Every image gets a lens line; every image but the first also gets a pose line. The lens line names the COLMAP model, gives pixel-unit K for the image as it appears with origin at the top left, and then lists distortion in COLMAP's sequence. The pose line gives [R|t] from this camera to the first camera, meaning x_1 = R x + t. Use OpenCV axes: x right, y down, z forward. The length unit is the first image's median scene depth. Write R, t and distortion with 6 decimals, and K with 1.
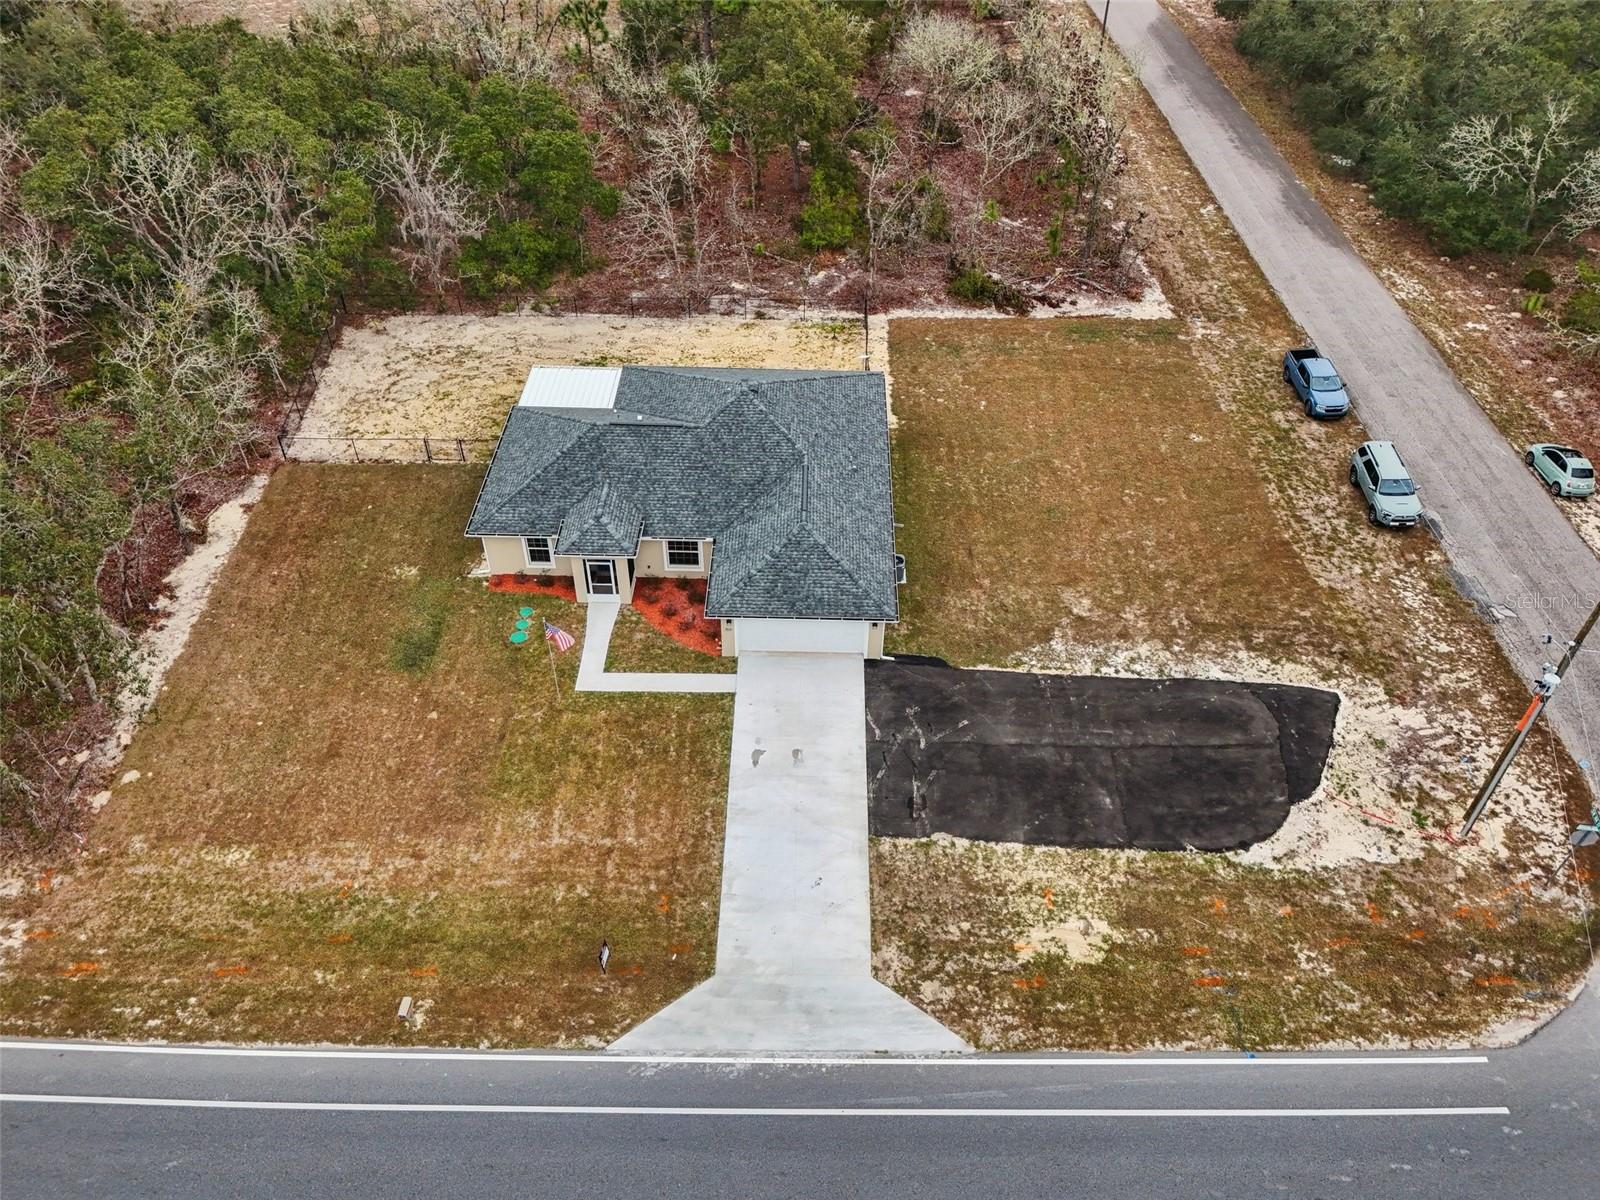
lens RADIAL K [[1197.8, 0, 802.0], [0, 1197.8, 604.4], [0, 0, 1]] dist [0.073684, -0.063002]
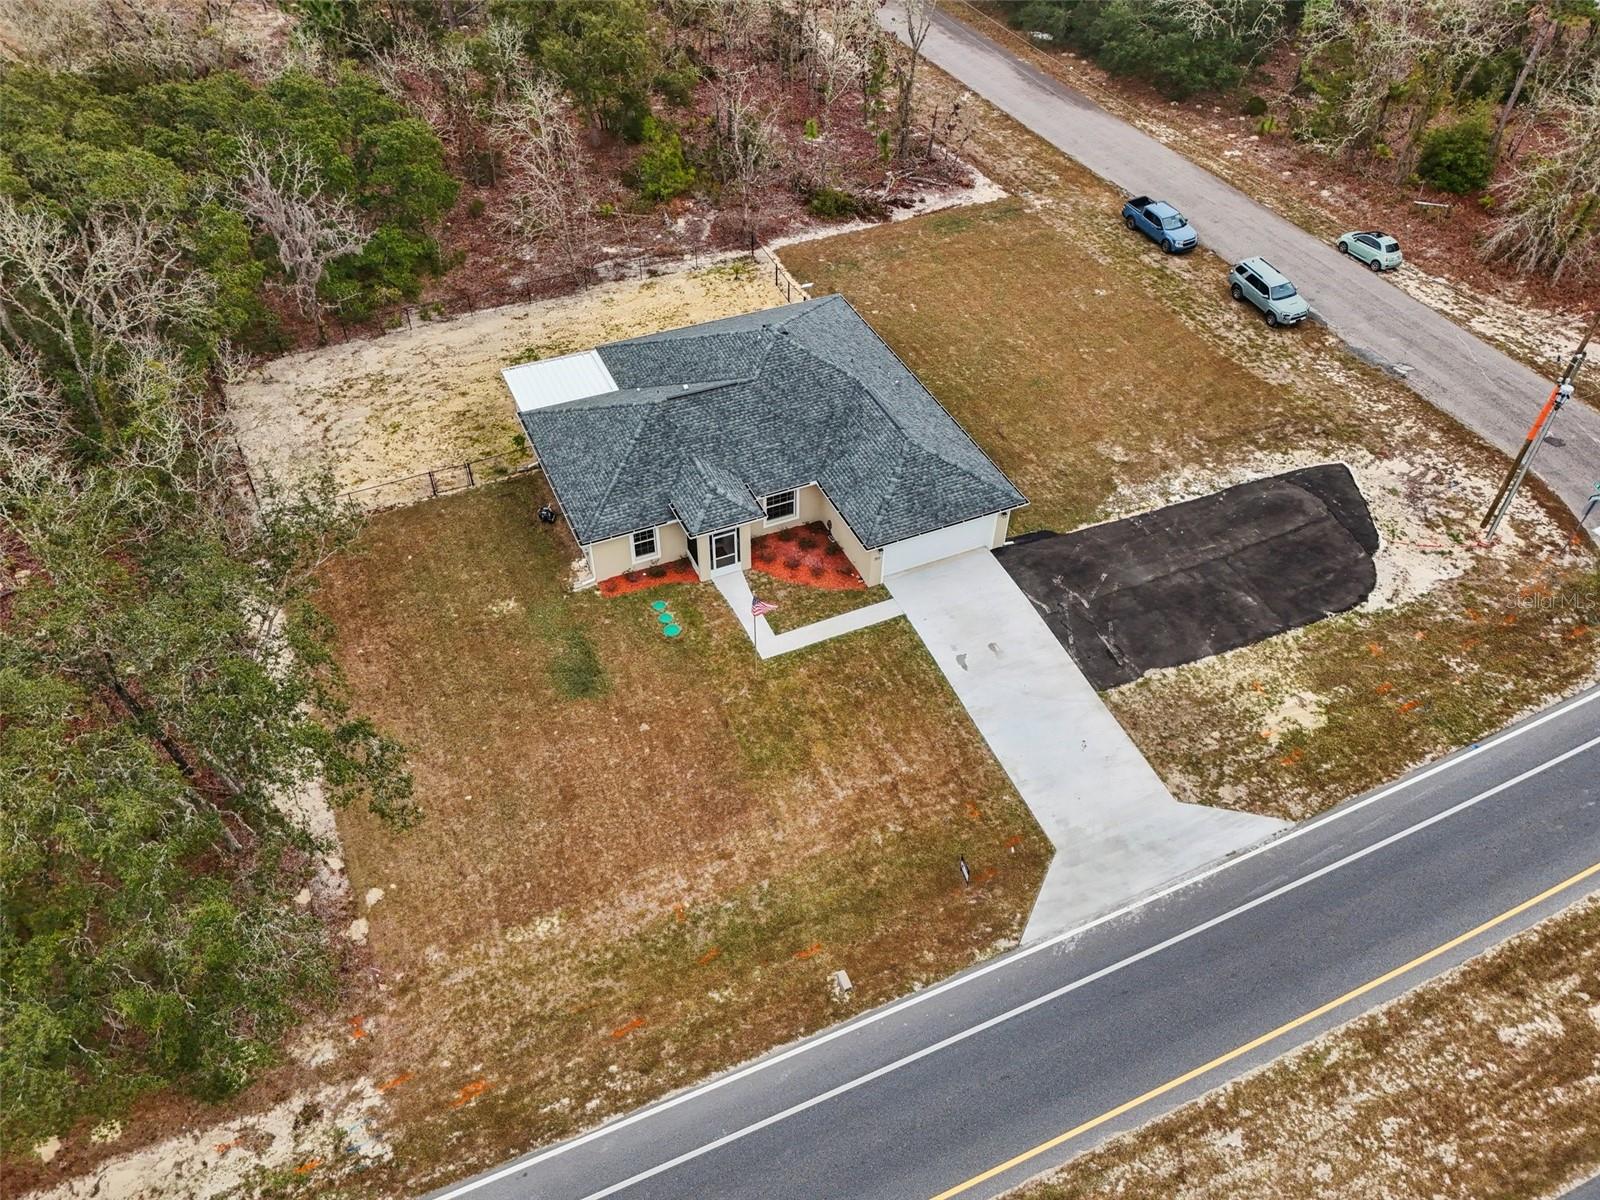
lens RADIAL K [[1197.8, 0, 804.7], [0, 1197.8, 605.1], [0, 0, 1]] dist [0.073684, -0.063002]
pose [[0.903319, -0.297416, 0.309126, -0.434589], [0.284486, 0.954704, 0.087221, -0.046556], [-0.321065, 0.009154, 0.947013, 0.045951]]
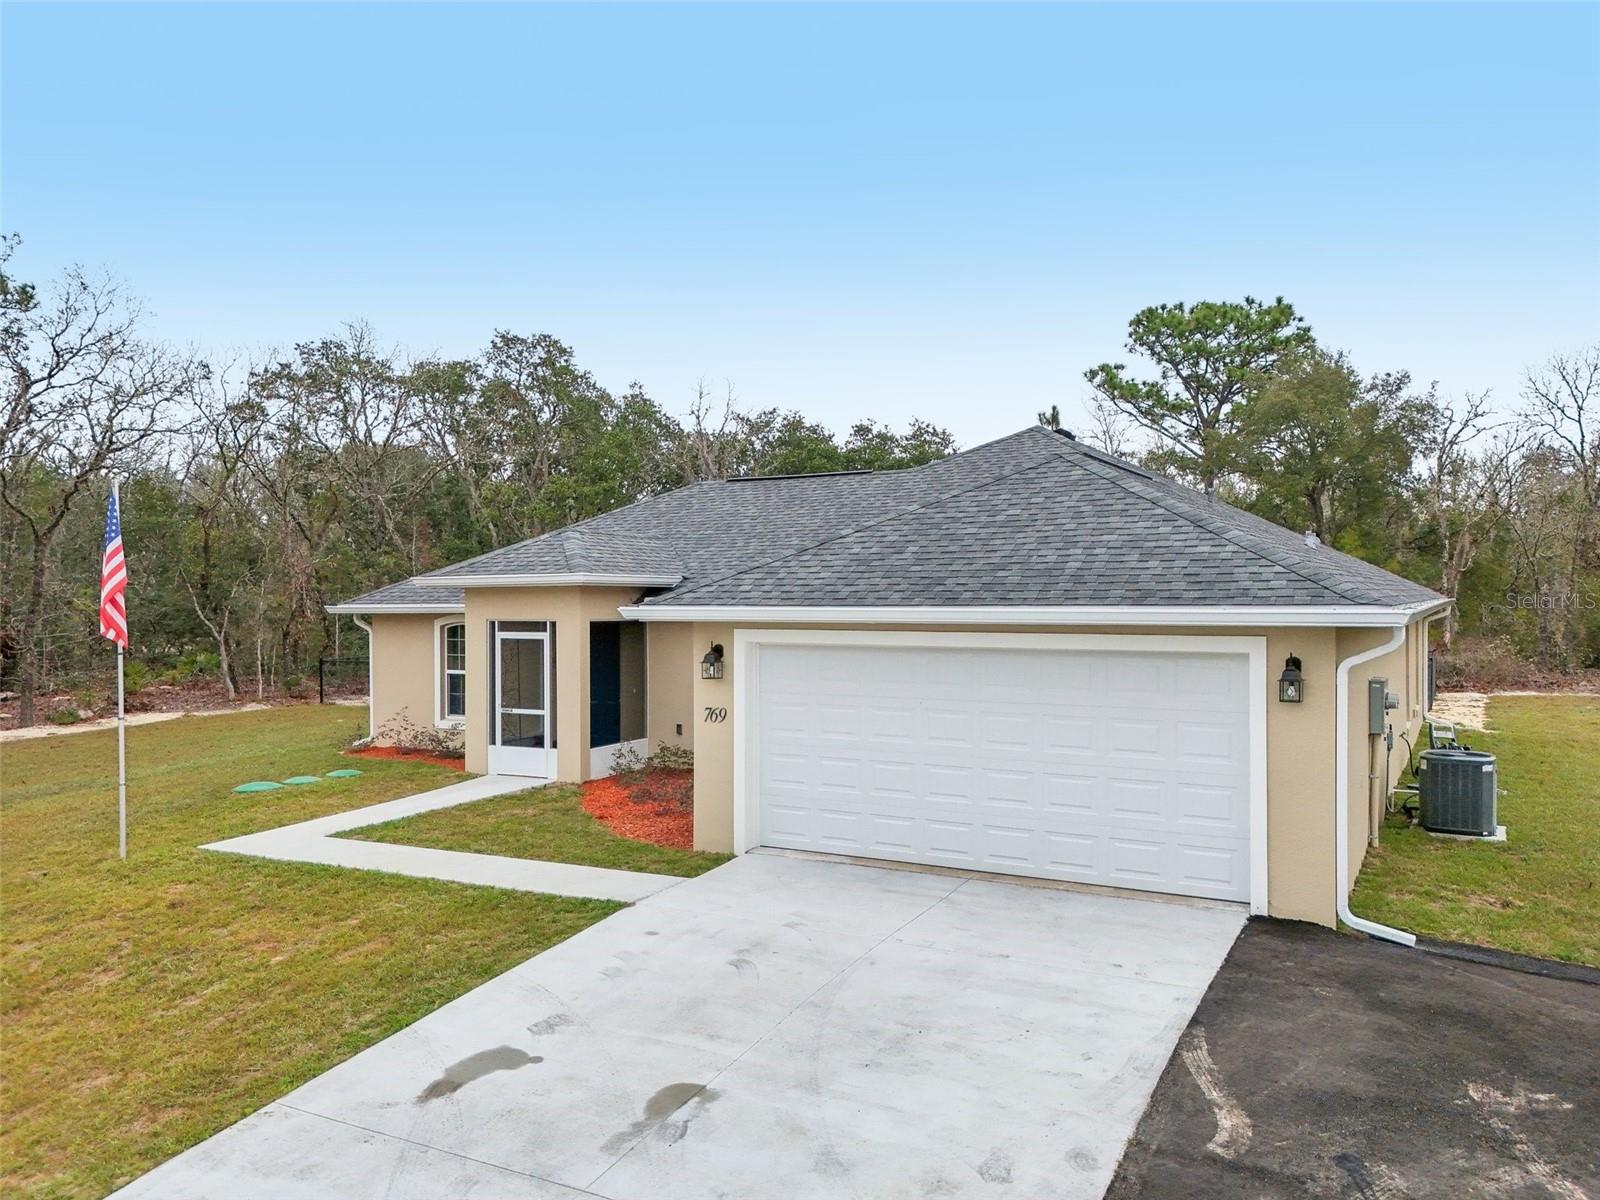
lens RADIAL K [[1197.8, 0, 799.3], [0, 1197.8, 626.8], [0, 0, 1]] dist [0.073684, -0.063002]
pose [[0.882617, -0.003659, -0.470079, 0.081132], [-0.303755, 0.758740, -0.576235, 0.152625], [0.358776, 0.651383, 0.668565, 0.786810]]
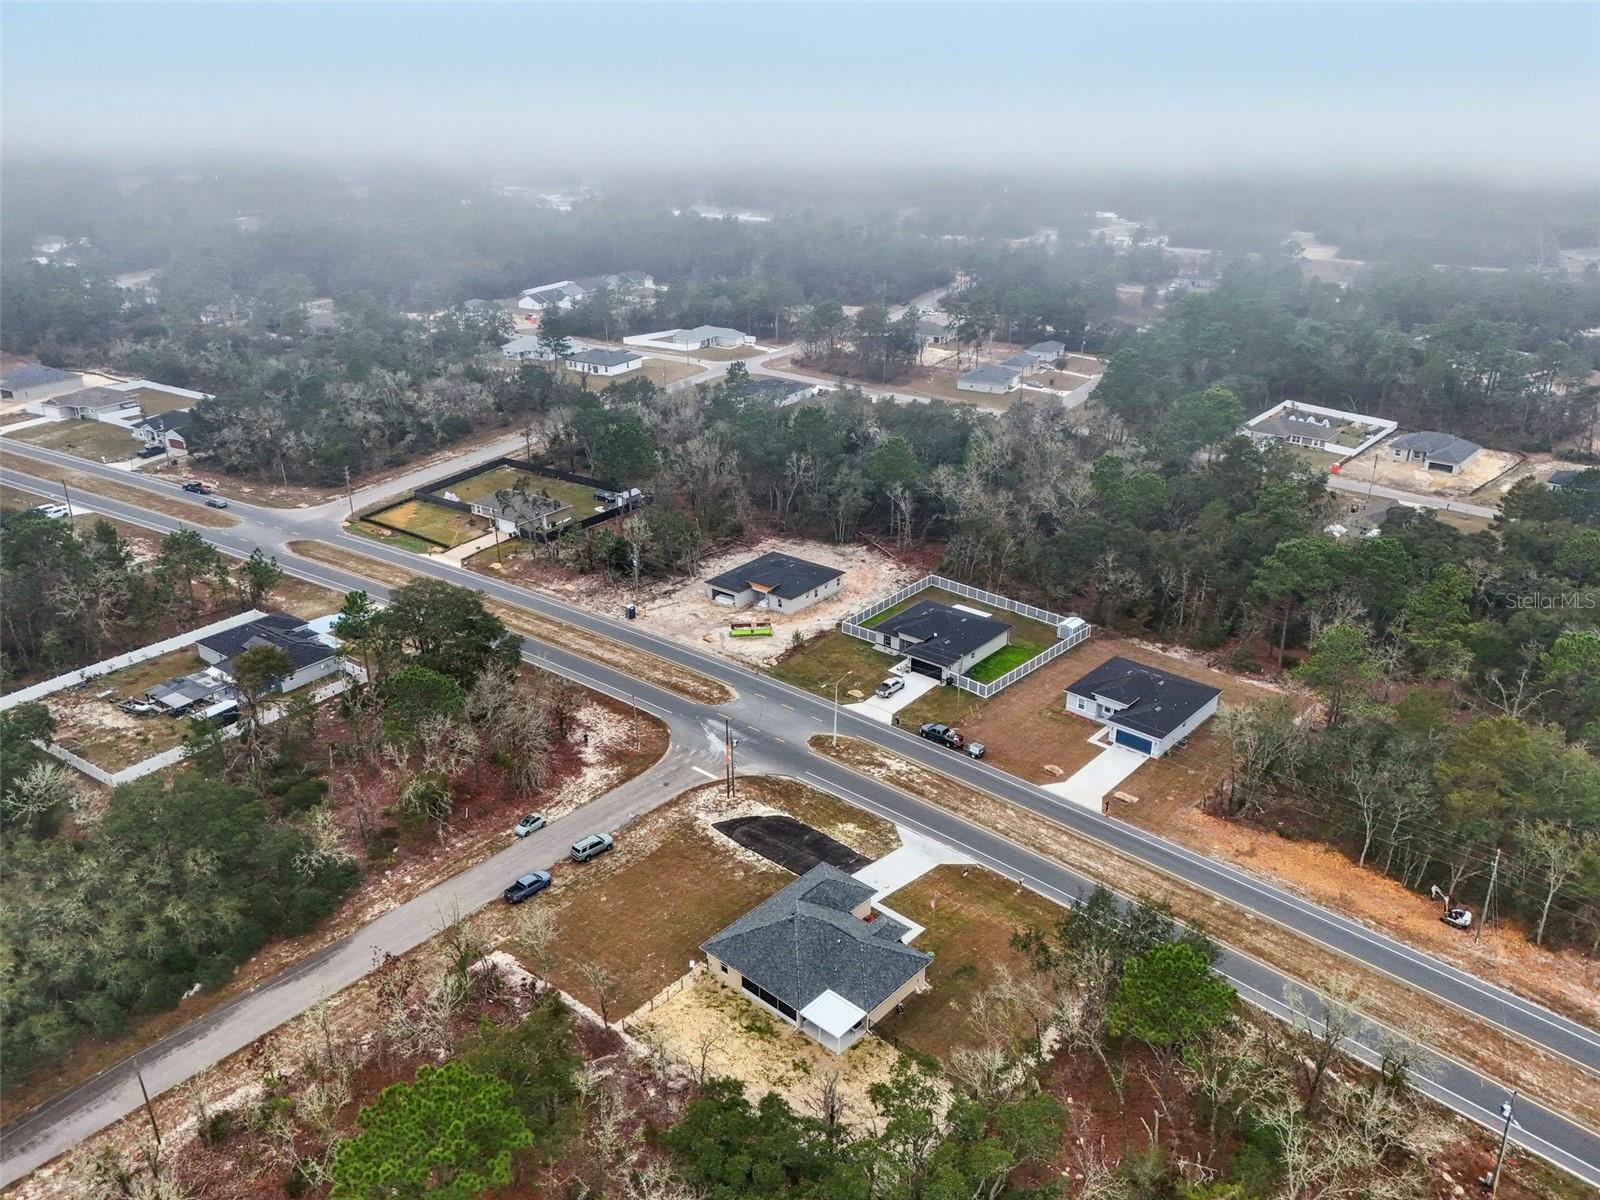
lens RADIAL K [[1197.8, 0, 809.6], [0, 1197.8, 572.6], [0, 0, 1]] dist [0.073684, -0.063002]
pose [[-0.762719, -0.254518, 0.594542, -1.305093], [0.422096, 0.500605, 0.755798, -2.307181], [-0.489994, 0.827415, -0.274390, 1.157657]]
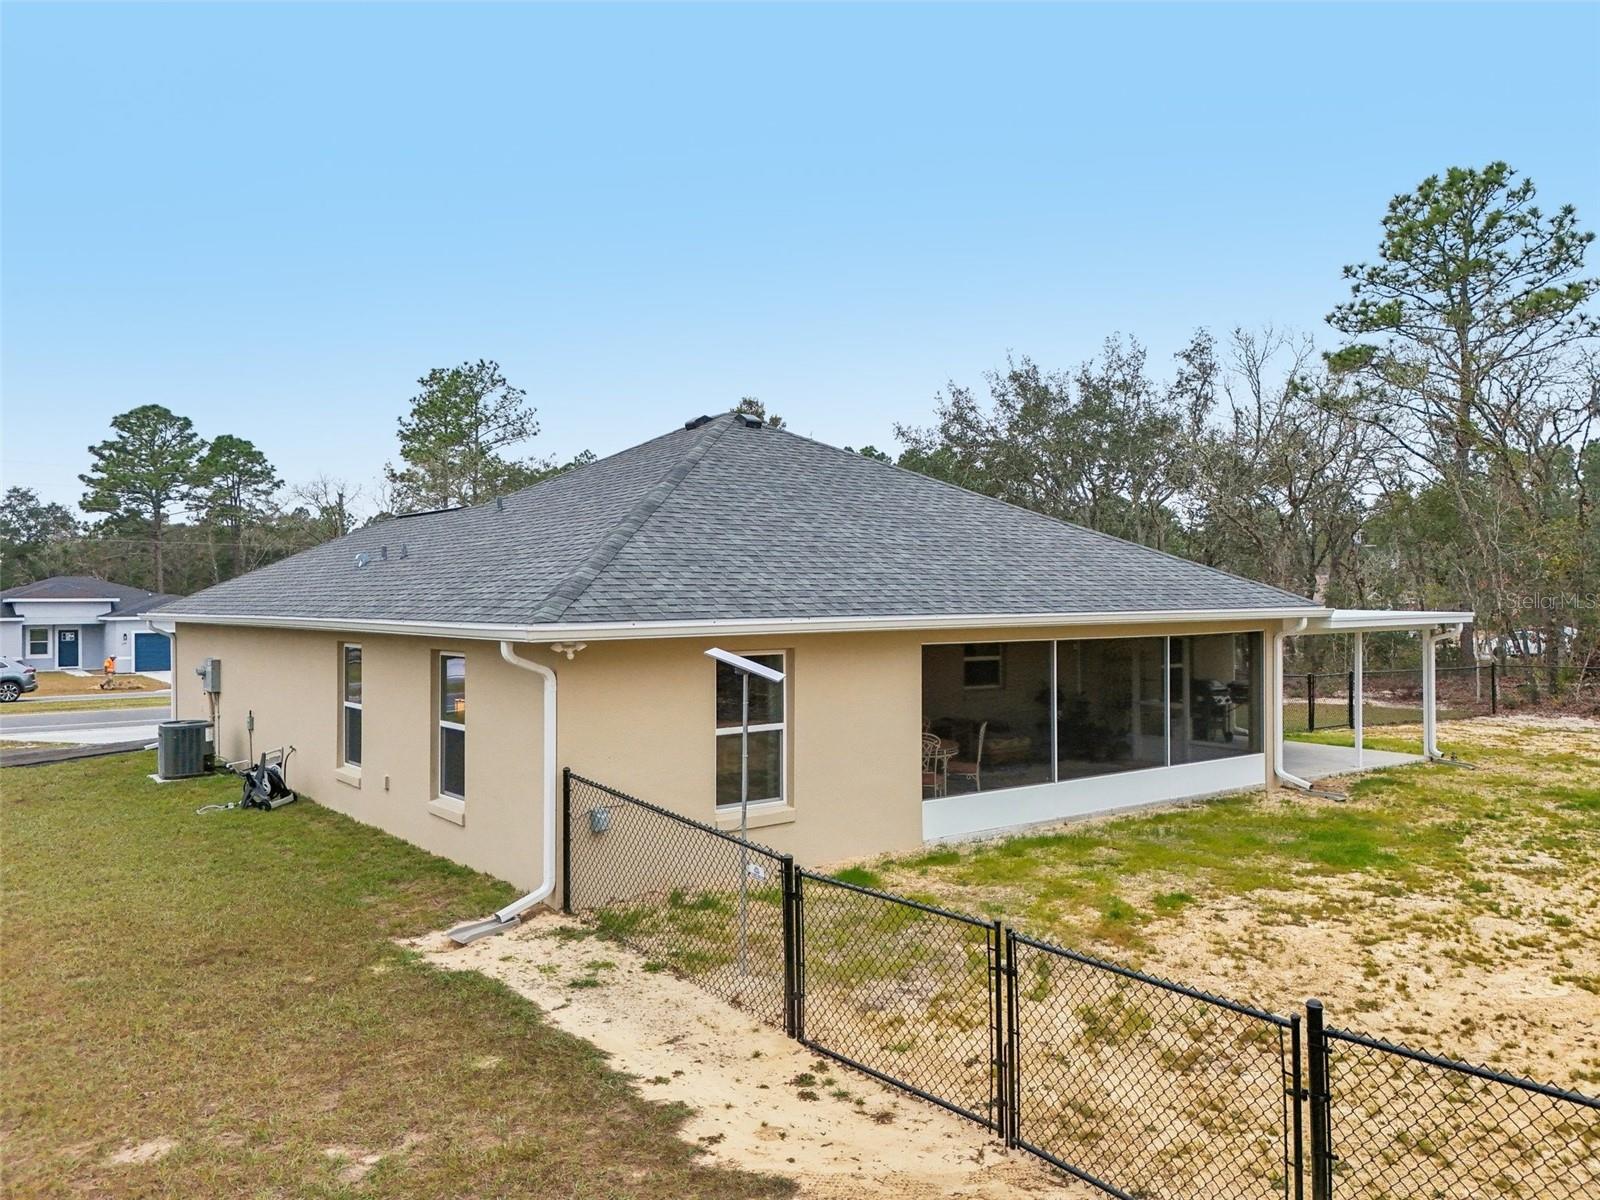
lens RADIAL K [[1197.8, 0, 809.4], [0, 1197.8, 591.5], [0, 0, 1]] dist [0.073684, -0.063002]
pose [[-0.778788, -0.009289, -0.627219, 0.177269], [-0.422746, 0.746488, 0.513849, -0.370147], [0.463438, 0.665334, -0.585283, 1.362957]]
